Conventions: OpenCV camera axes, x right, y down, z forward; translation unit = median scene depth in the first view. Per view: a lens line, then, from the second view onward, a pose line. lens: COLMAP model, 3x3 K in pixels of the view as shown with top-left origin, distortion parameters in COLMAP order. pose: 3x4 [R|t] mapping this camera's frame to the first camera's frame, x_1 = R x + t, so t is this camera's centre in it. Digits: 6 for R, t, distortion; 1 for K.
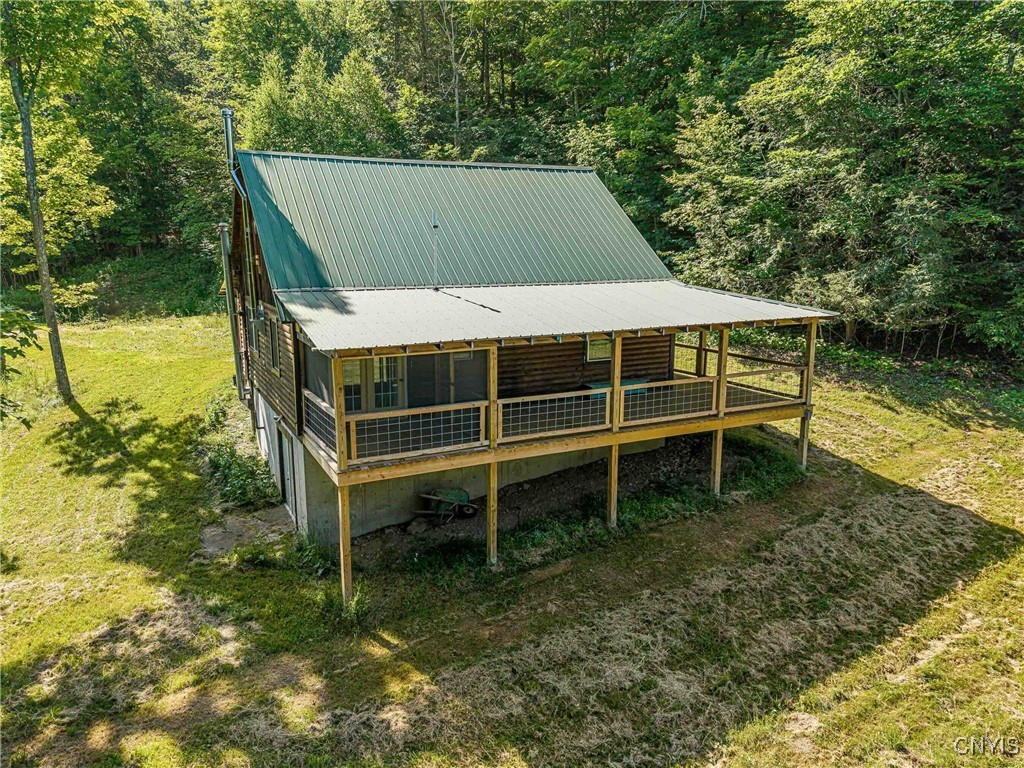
lens RADIAL K [[685.7, 0, 512.0], [0, 685.7, 384.0], [0, 0, 1]] dist [0.077310, -0.072270]
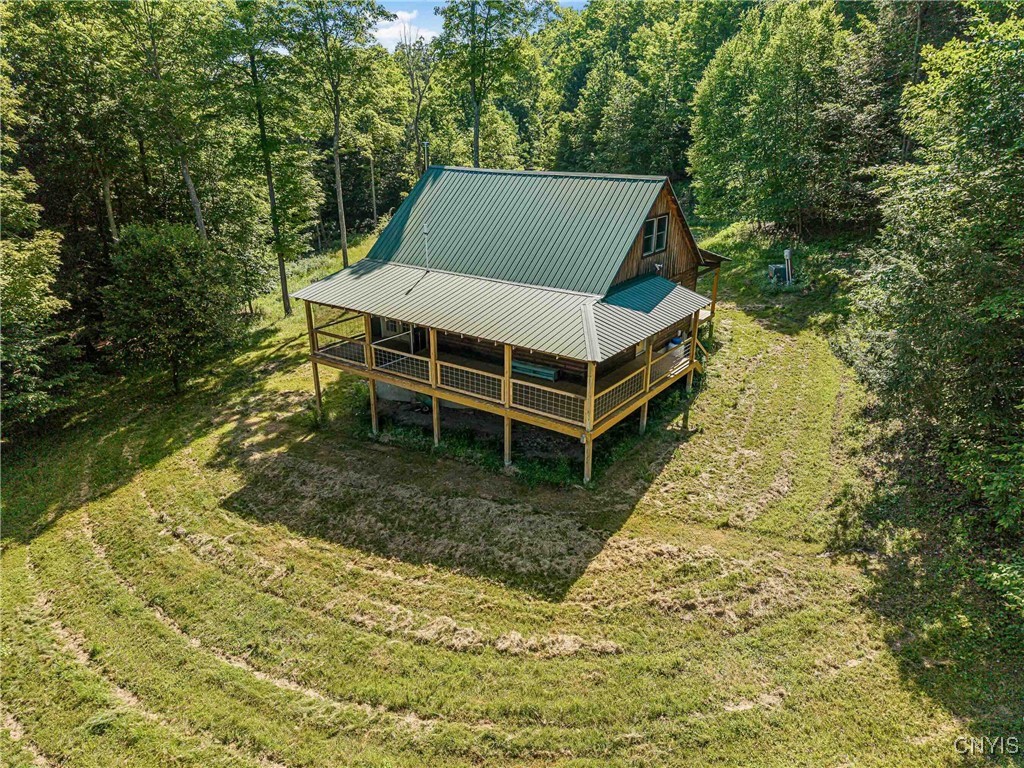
lens RADIAL K [[685.7, 0, 512.0], [0, 685.7, 384.0], [0, 0, 1]] dist [0.077310, -0.072270]
pose [[0.484993, 0.307858, -0.818538, 1.808452], [-0.196274, 0.950429, 0.241168, -0.415980], [0.852208, 0.043693, 0.521376, 0.438242]]
